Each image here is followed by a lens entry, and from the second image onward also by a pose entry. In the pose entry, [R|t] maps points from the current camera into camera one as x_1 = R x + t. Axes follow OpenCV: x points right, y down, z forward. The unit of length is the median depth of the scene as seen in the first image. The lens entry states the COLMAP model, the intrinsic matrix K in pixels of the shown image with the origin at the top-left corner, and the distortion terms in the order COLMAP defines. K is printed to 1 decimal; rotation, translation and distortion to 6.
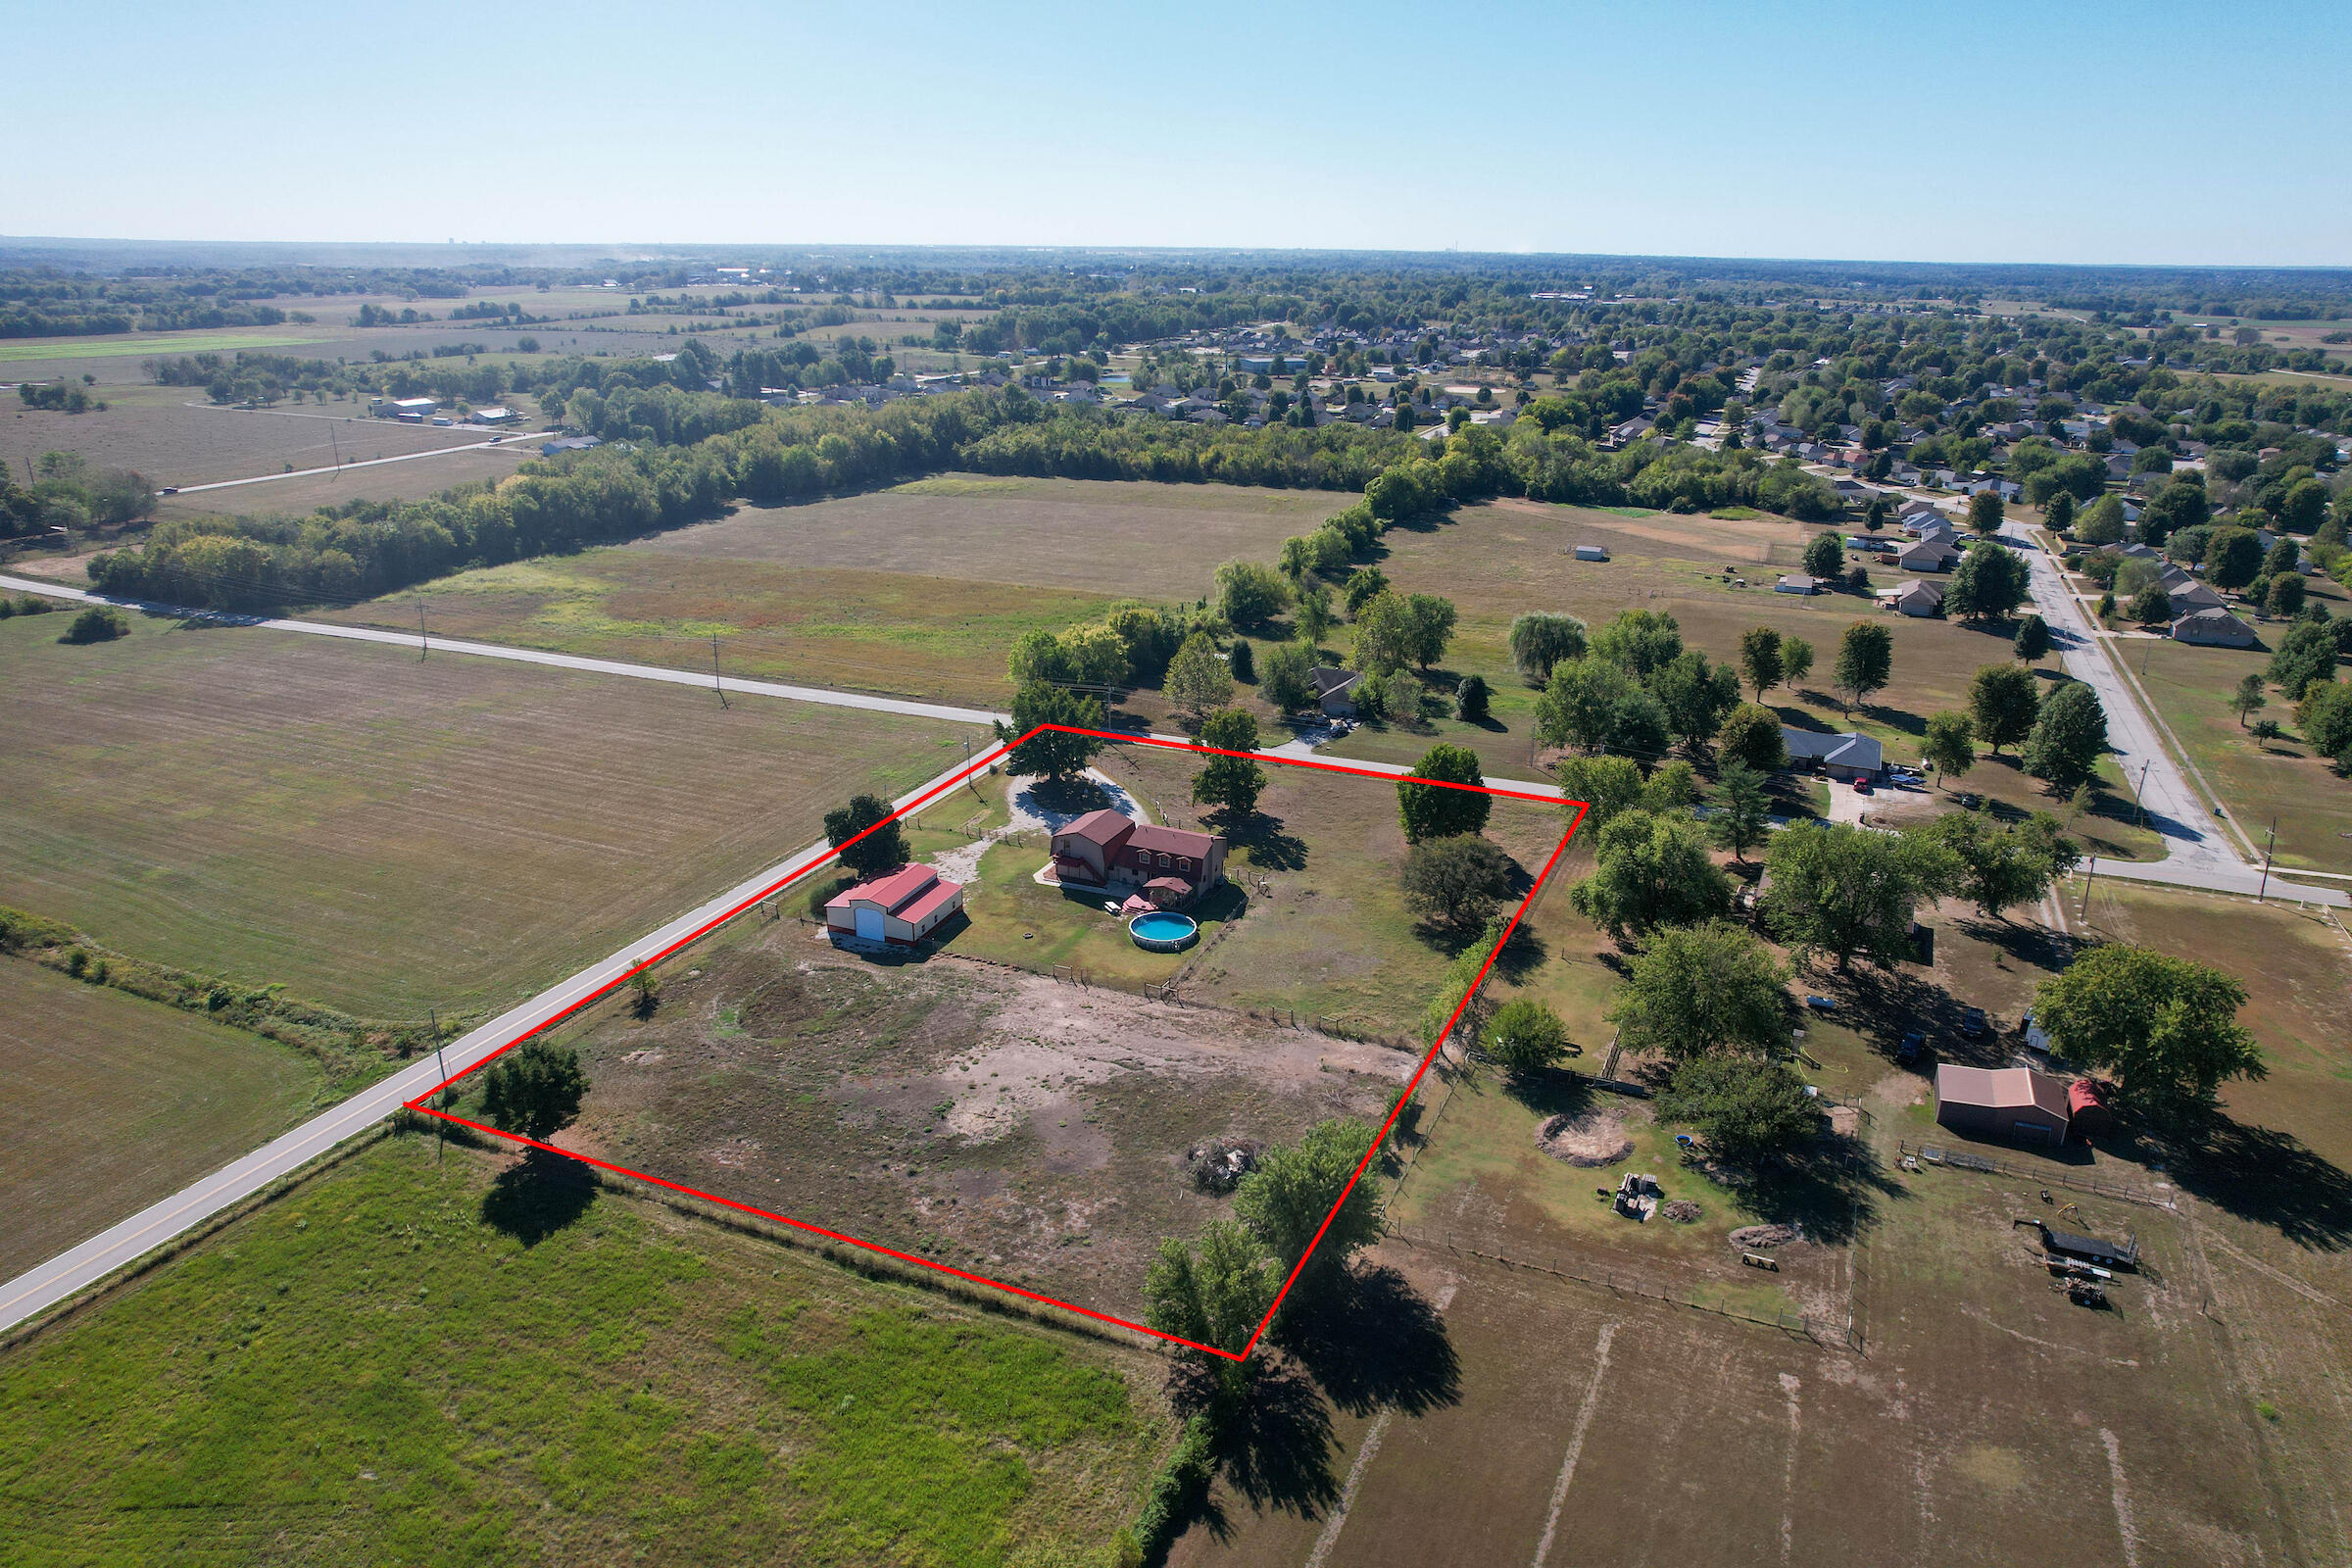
lens RADIAL K [[1501.7, 0, 1183.5], [0, 1501.7, 776.2], [0, 0, 1]] dist [-0.070330, 0.058711]
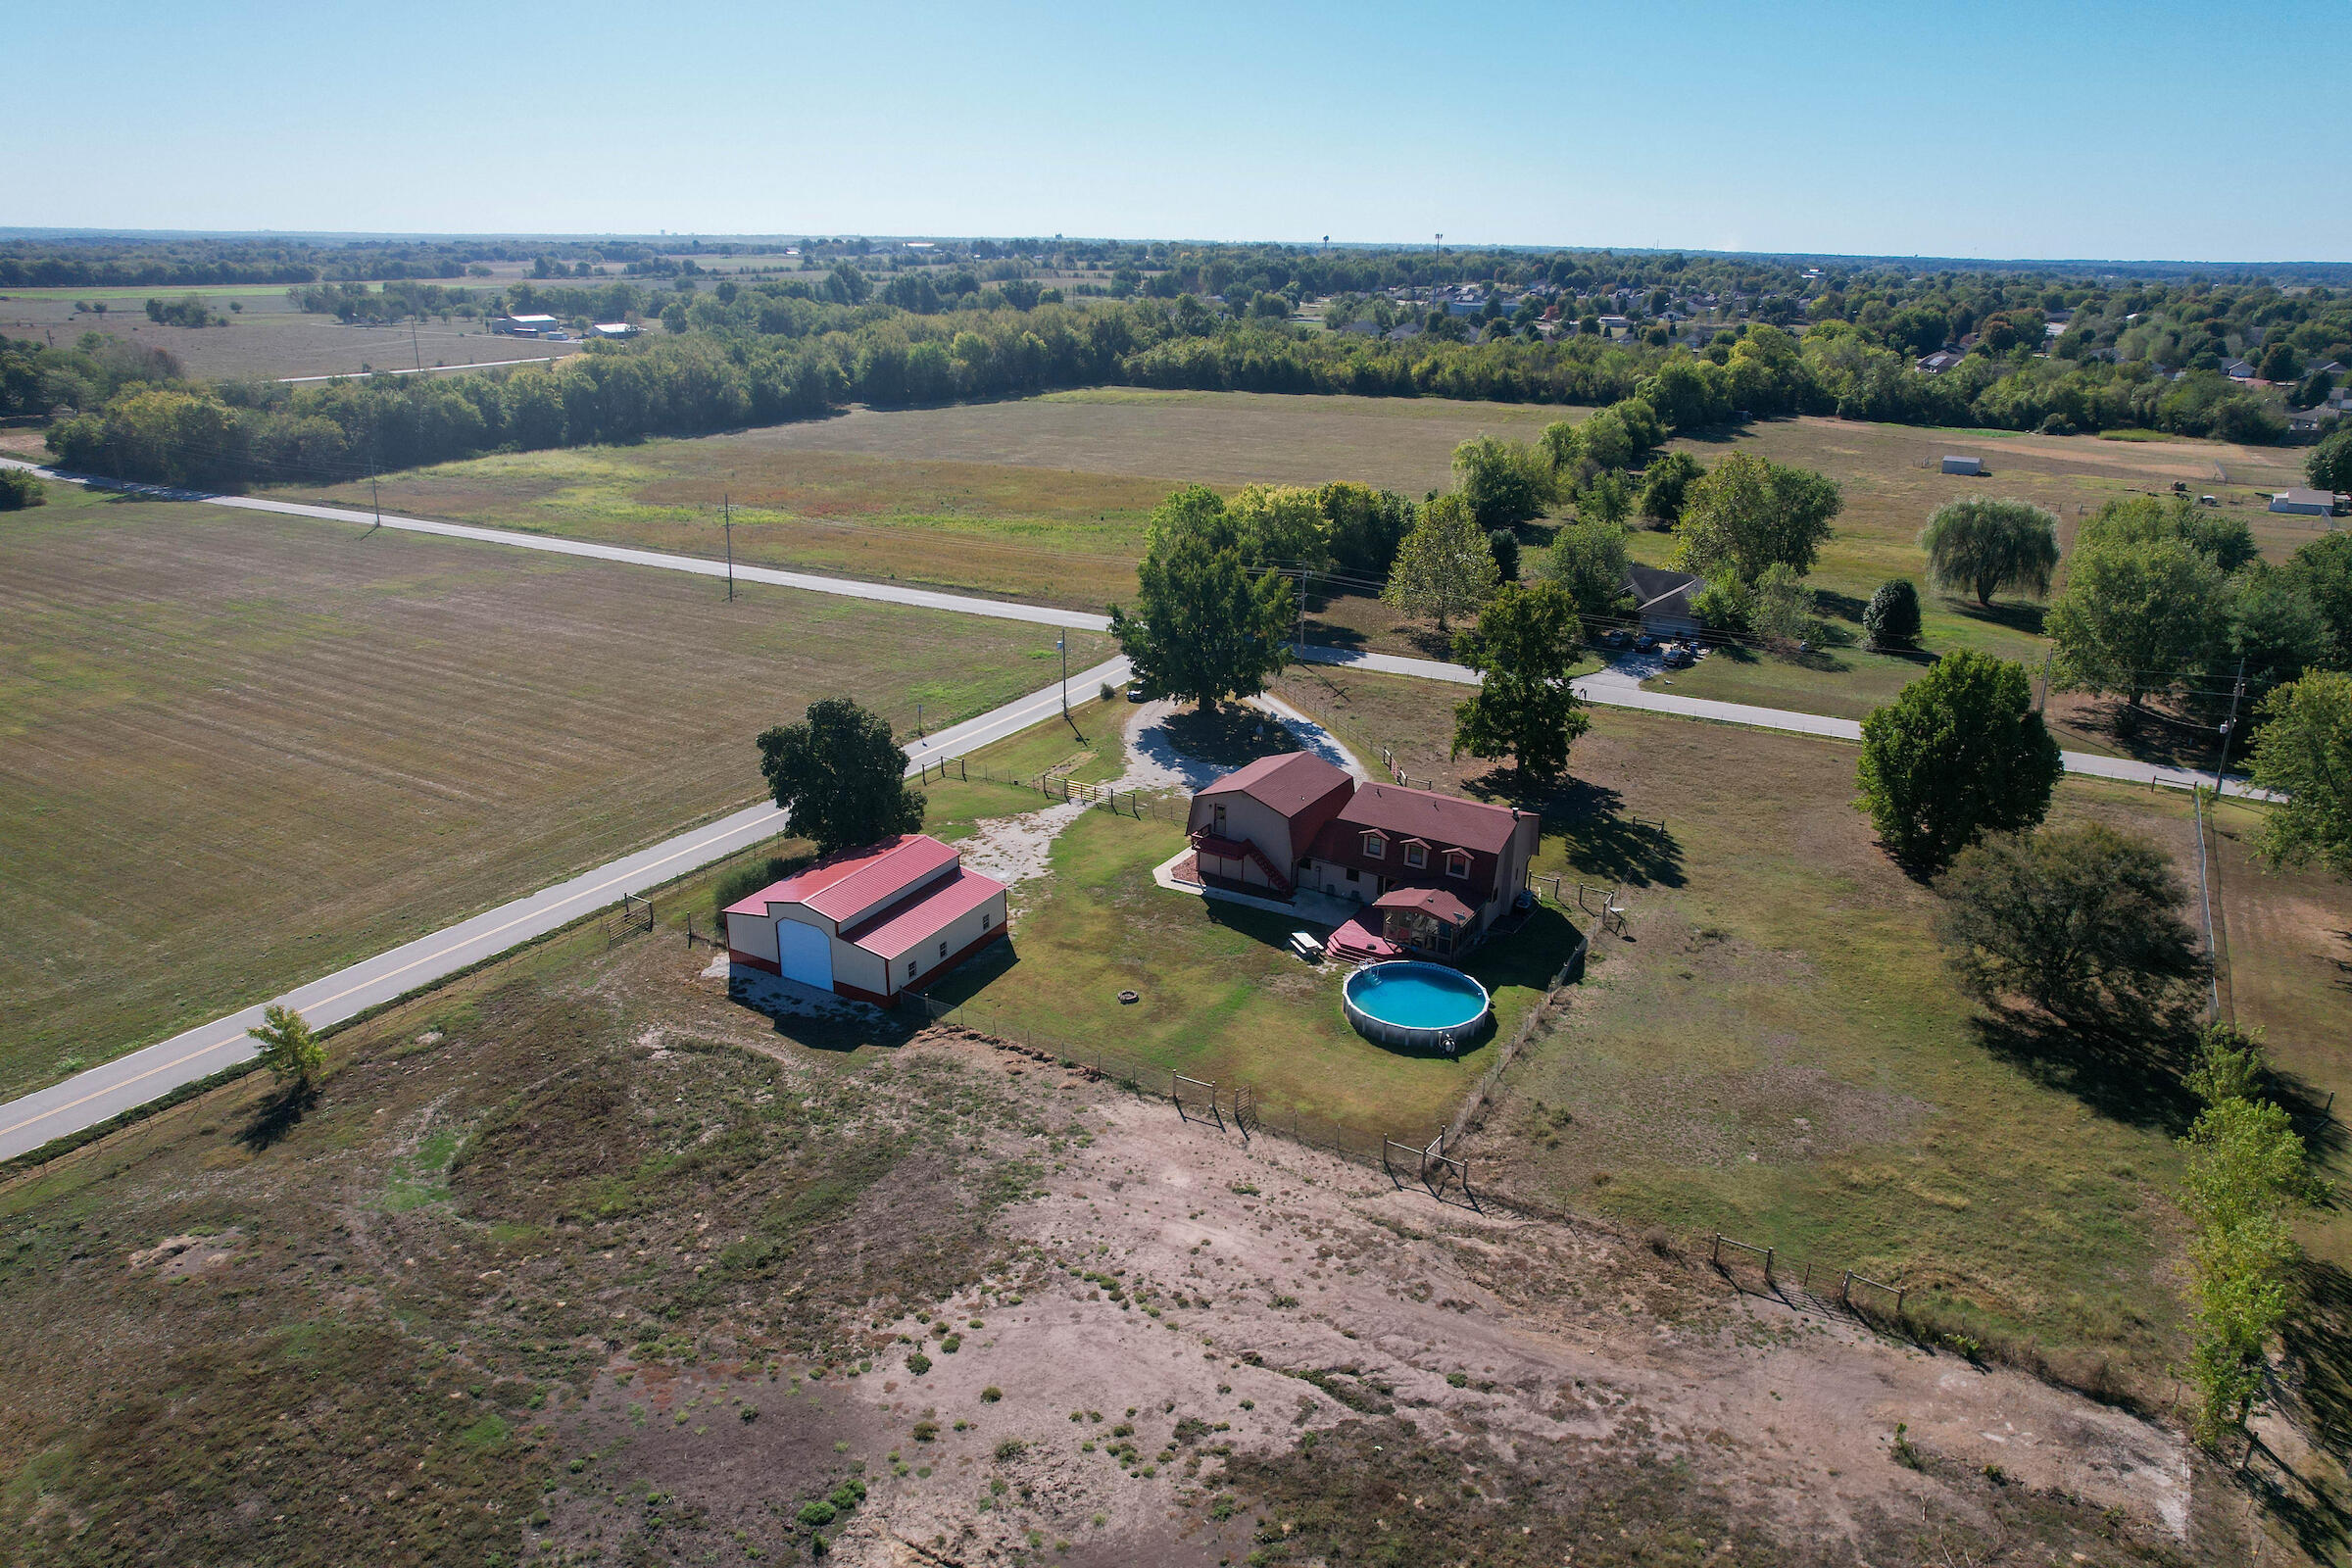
lens RADIAL K [[1501.7, 0, 1183.5], [0, 1501.7, 776.2], [0, 0, 1]] dist [-0.070330, 0.058711]
pose [[0.992802, 0.043426, -0.111613, -0.028521], [-0.043408, 0.999054, 0.002597, 0.027073], [0.111620, 0.002267, 0.993748, 0.416308]]
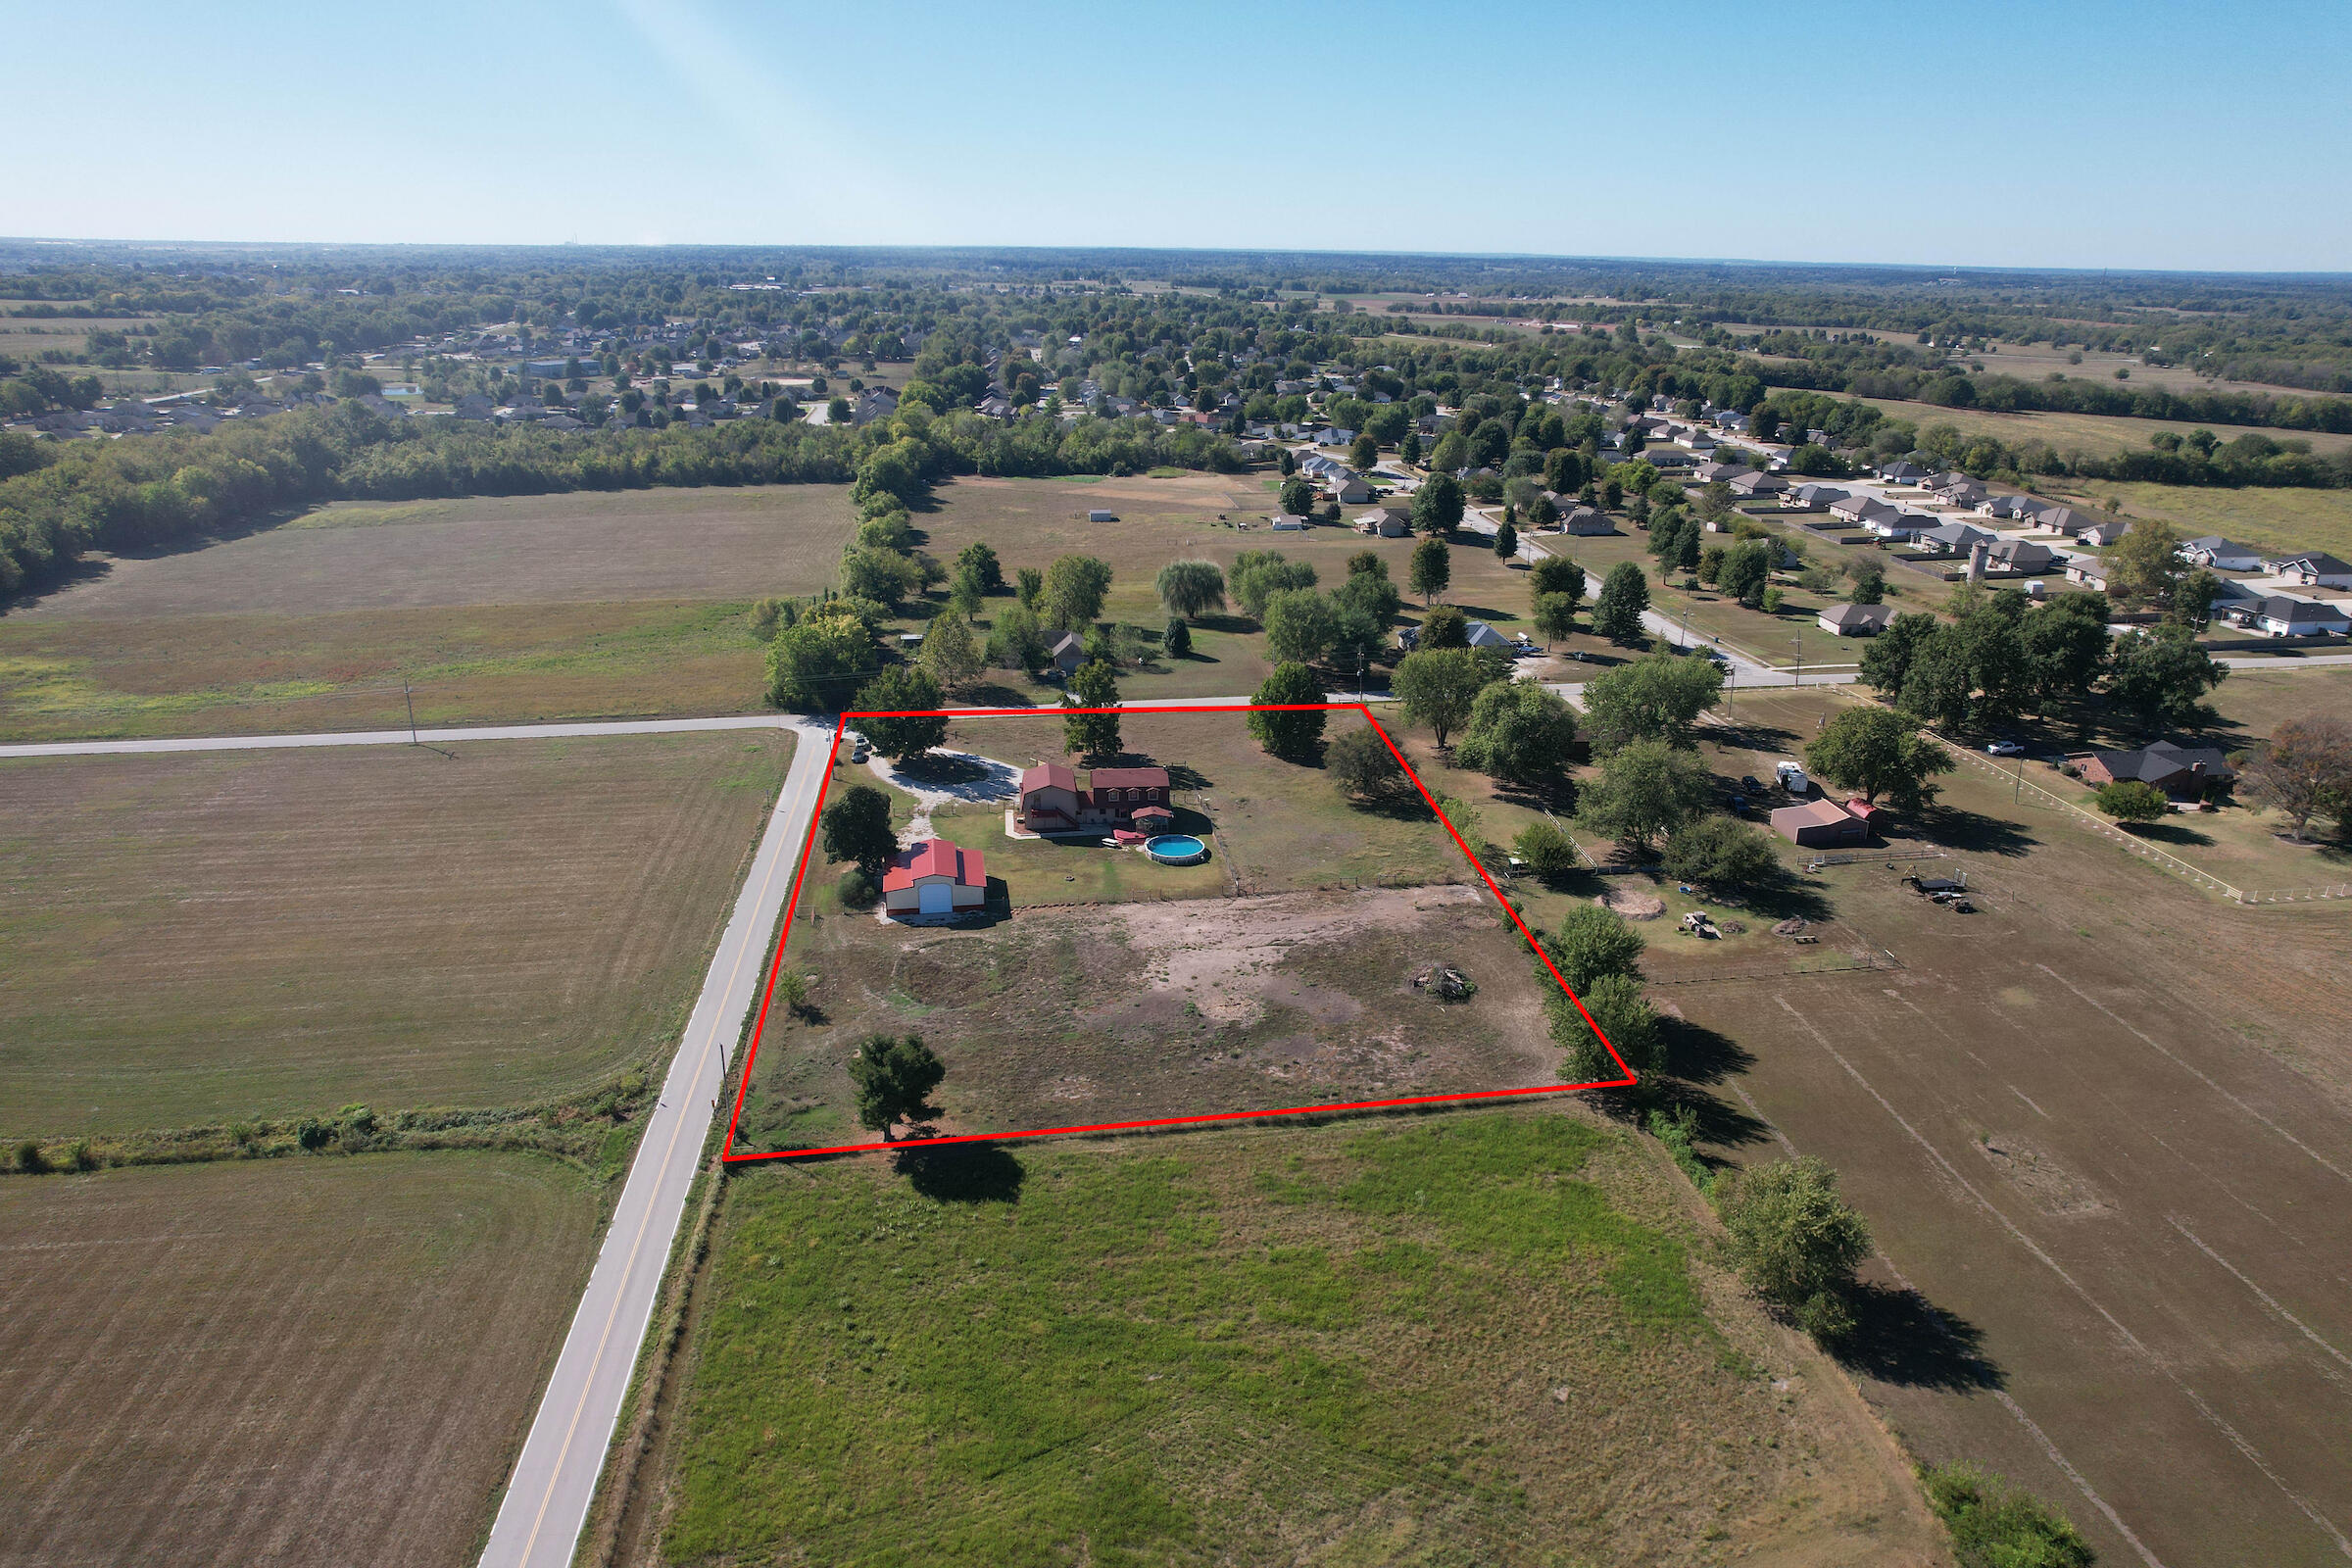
lens RADIAL K [[1501.7, 0, 1183.5], [0, 1501.7, 776.2], [0, 0, 1]] dist [-0.070330, 0.058711]
pose [[0.854833, -0.172561, 0.489370, -0.435549], [0.169588, 0.984204, 0.050811, -0.006571], [-0.490408, 0.039556, 0.870595, 0.004492]]
